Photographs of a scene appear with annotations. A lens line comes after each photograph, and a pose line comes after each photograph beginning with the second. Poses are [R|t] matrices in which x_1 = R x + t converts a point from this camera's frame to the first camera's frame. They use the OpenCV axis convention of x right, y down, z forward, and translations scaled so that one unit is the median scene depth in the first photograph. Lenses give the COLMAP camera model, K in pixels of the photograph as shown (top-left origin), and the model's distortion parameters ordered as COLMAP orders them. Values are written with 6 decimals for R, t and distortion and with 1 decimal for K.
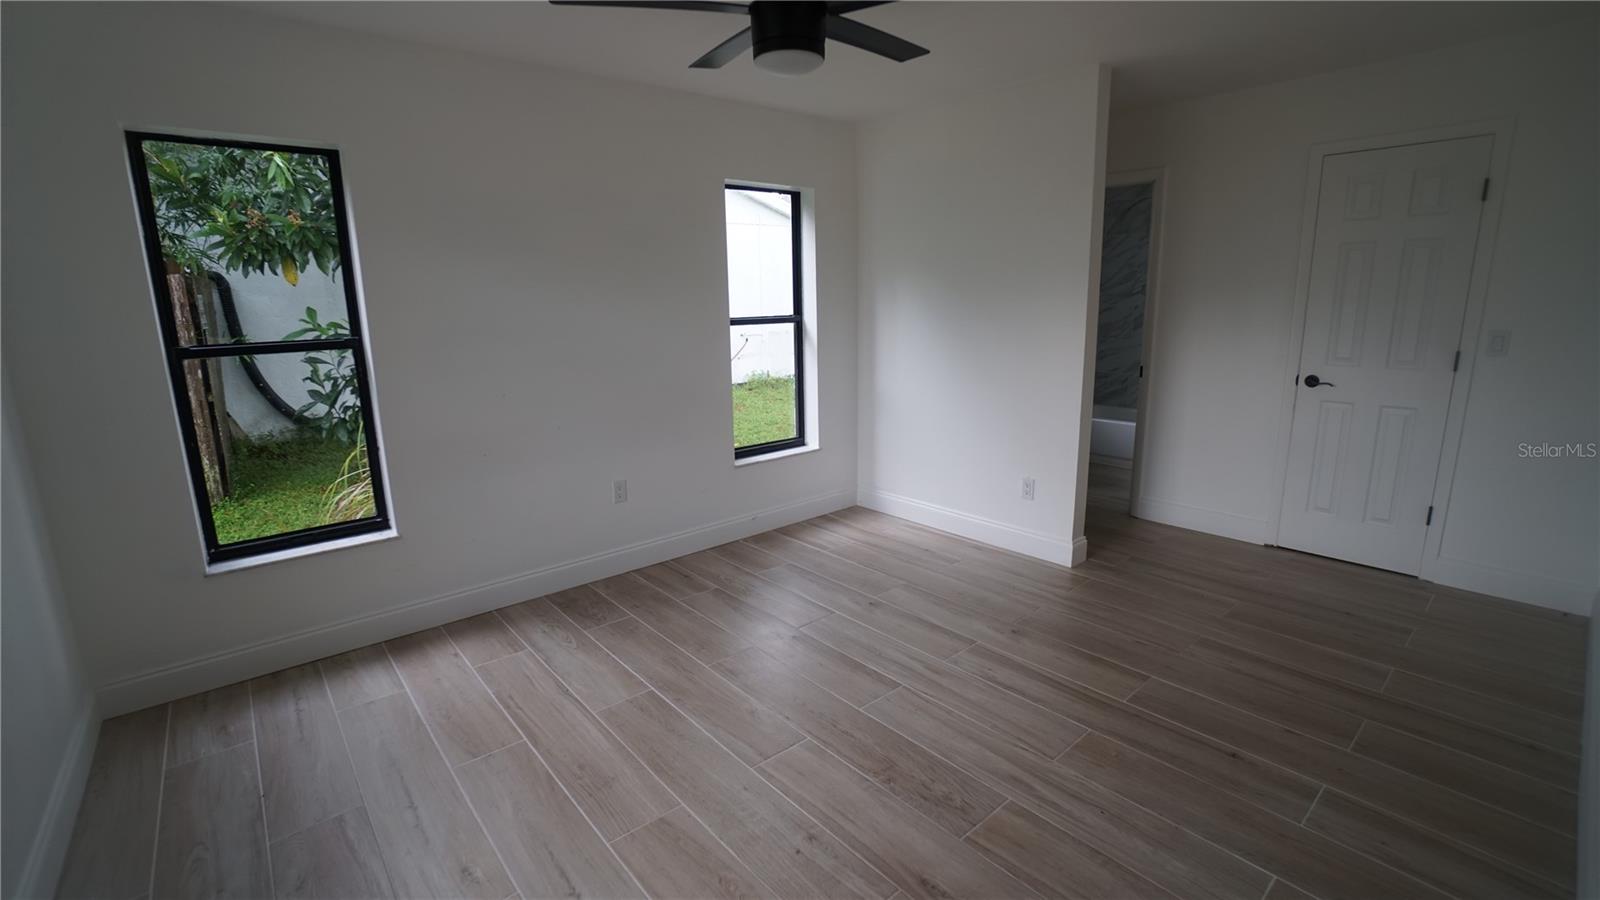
lens RADIAL K [[704.1, 0, 800.2], [0, 704.1, 445.4], [0, 0, 1]] dist [-0.036150, 0.000356]
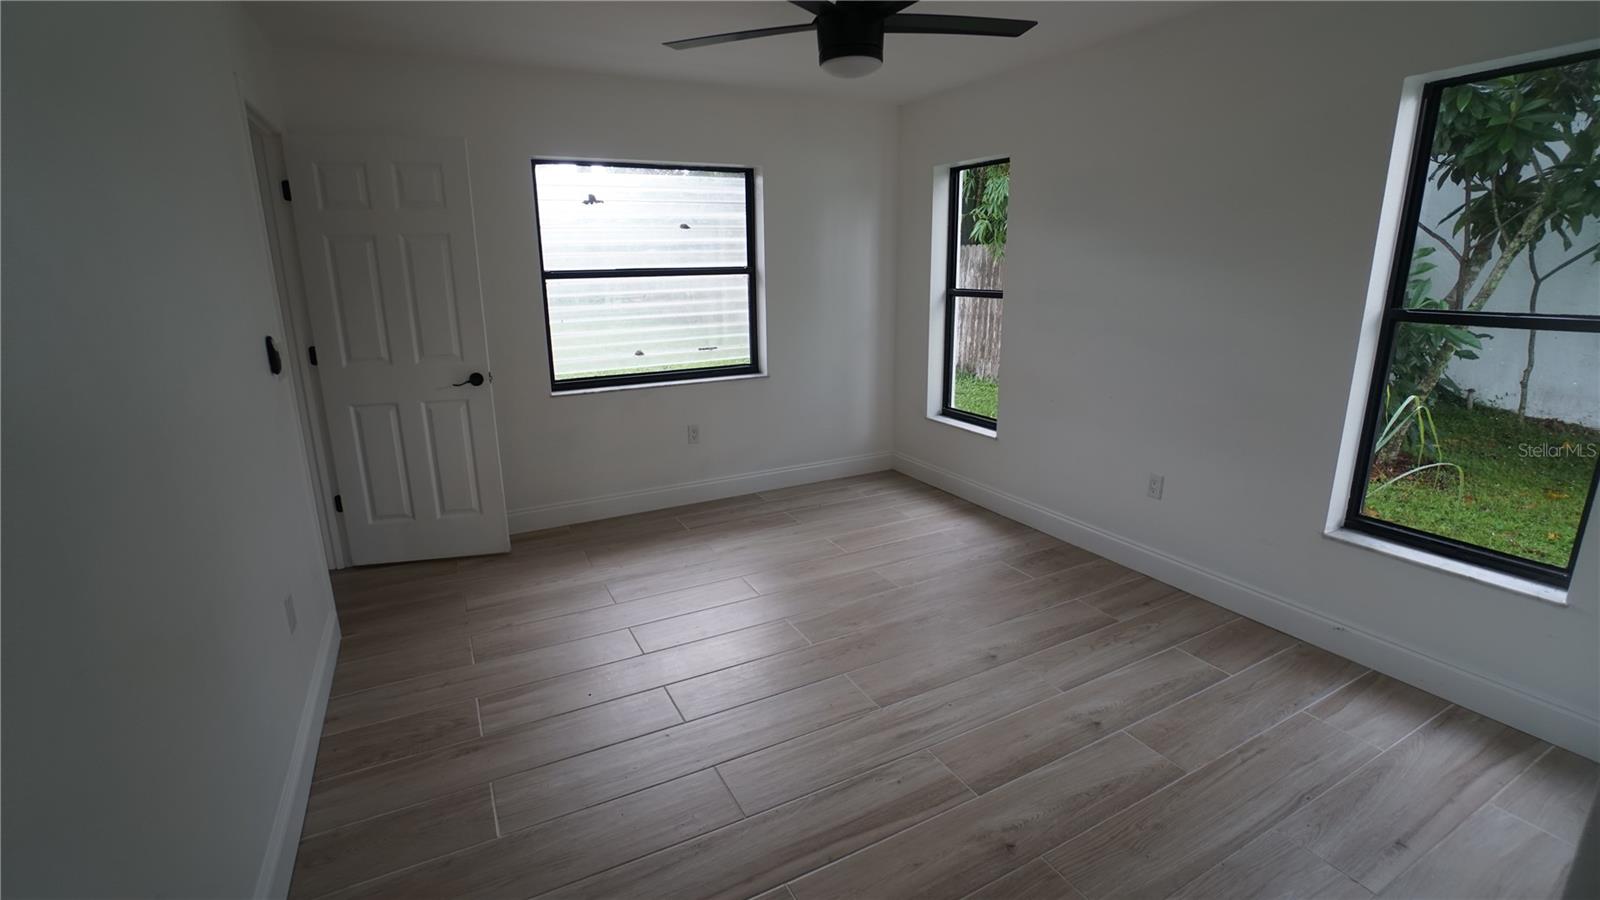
lens RADIAL K [[704.1, 0, 802.8], [0, 704.1, 445.3], [0, 0, 1]] dist [-0.036150, 0.000356]
pose [[-0.210806, 0.265273, -0.940846, 0.688275], [-0.191462, 0.932628, 0.305855, -0.177590], [0.958594, 0.244612, -0.145814, 0.692815]]
